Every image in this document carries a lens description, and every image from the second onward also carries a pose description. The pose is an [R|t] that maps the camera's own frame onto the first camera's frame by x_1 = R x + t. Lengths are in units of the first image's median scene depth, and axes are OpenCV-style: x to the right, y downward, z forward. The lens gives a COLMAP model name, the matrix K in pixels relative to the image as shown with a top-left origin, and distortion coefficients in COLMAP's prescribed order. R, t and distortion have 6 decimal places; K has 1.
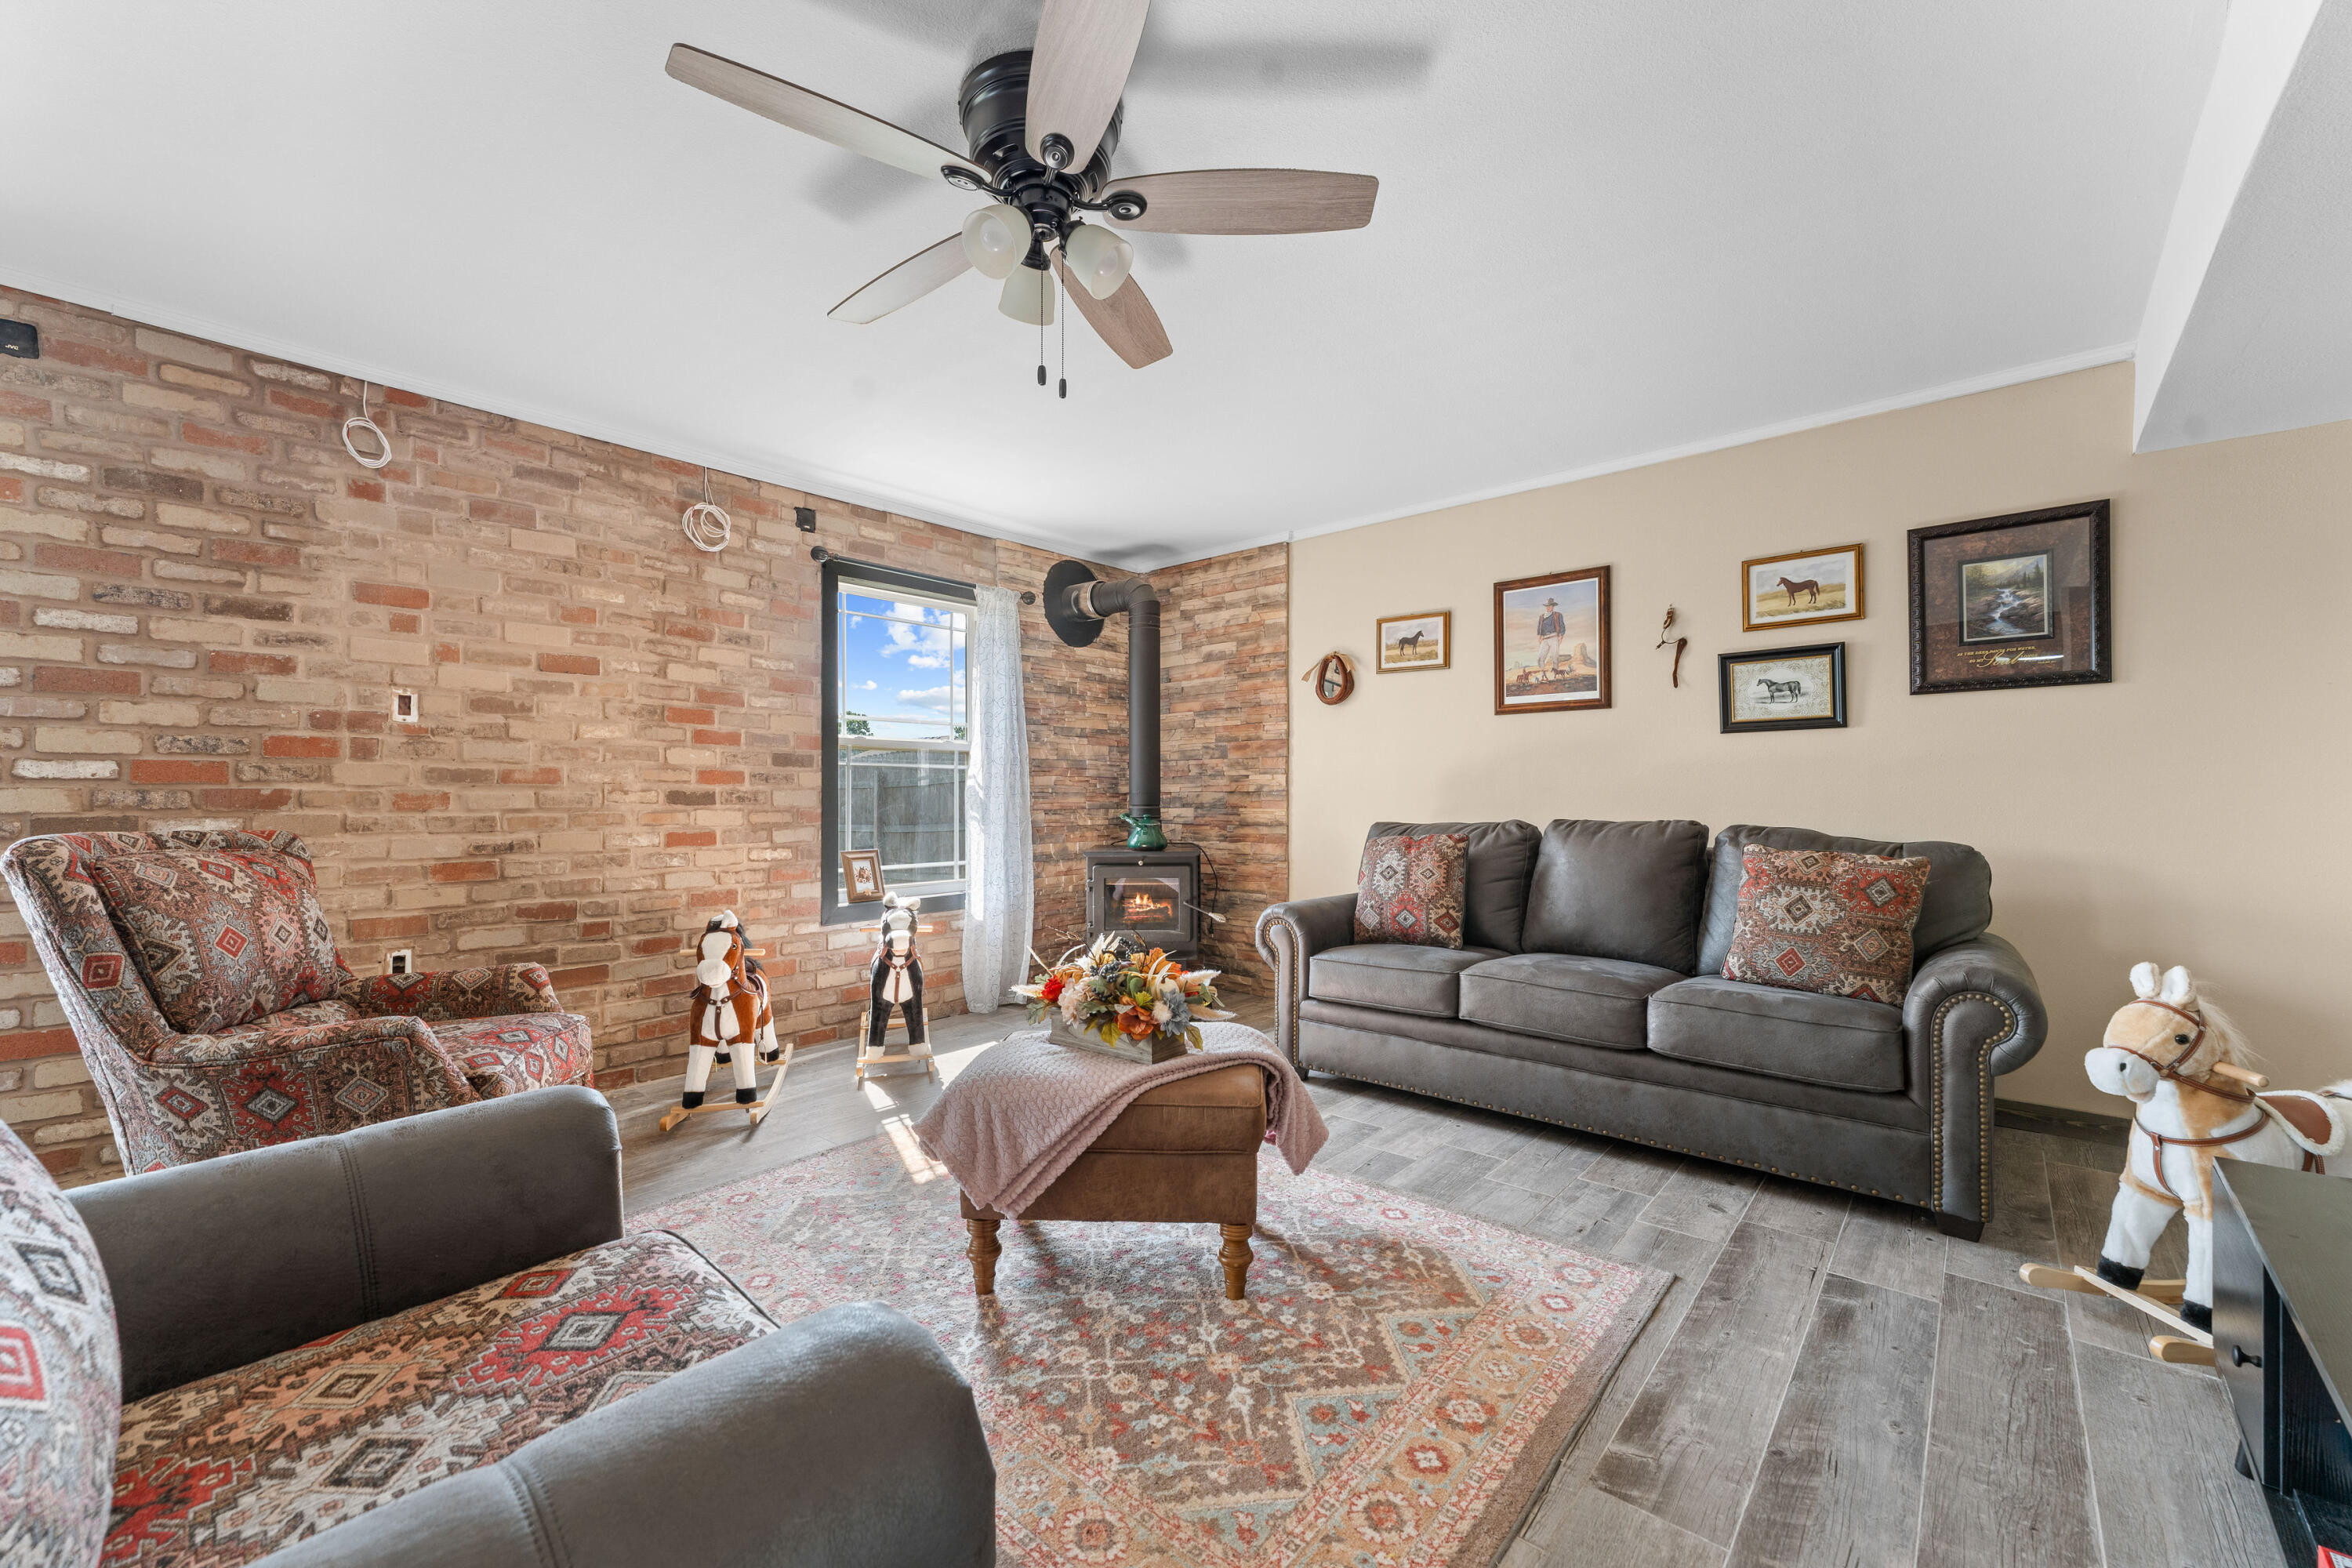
lens RADIAL K [[926.2, 0, 1174.4], [0, 926.2, 783.8], [0, 0, 1]] dist [0.000979, -0.000294]
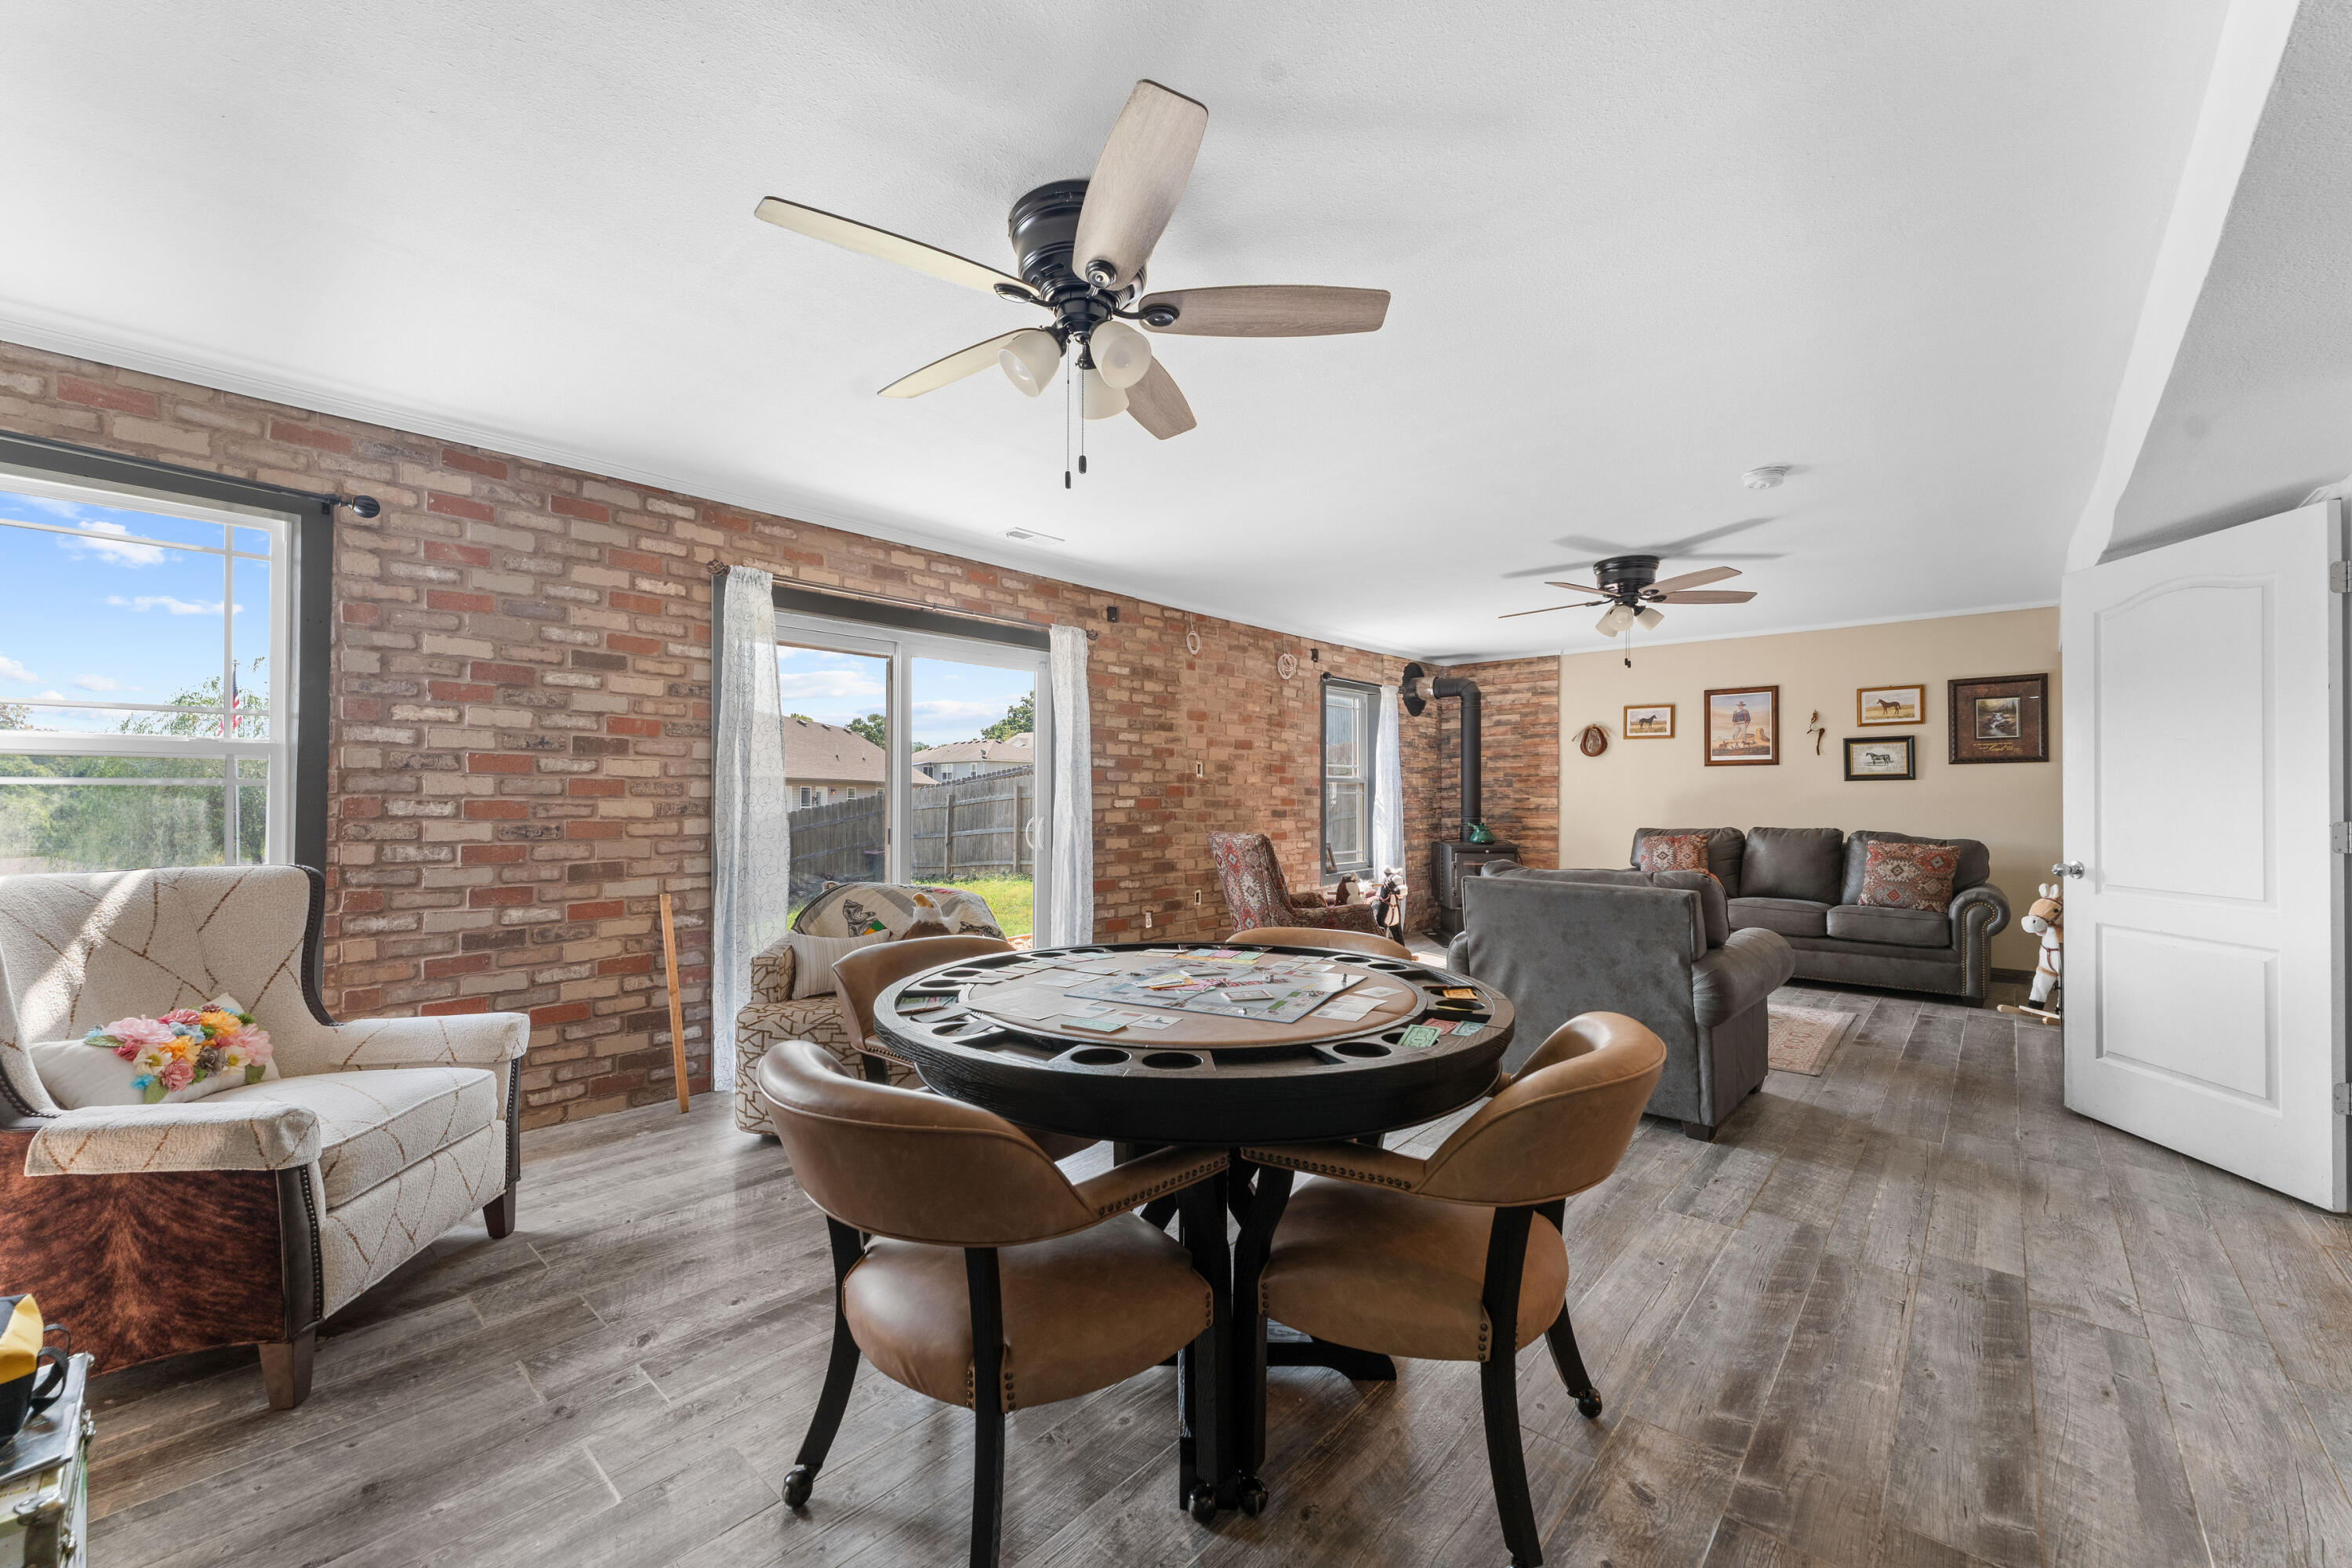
lens RADIAL K [[926.2, 0, 1176.3], [0, 926.2, 784.5], [0, 0, 1]] dist [0.000979, -0.000294]
pose [[0.999952, 0.003009, -0.009377, -0.742595], [-0.003013, 0.999995, -0.000439, -0.043271], [0.009375, 0.000467, 0.999956, -0.881333]]
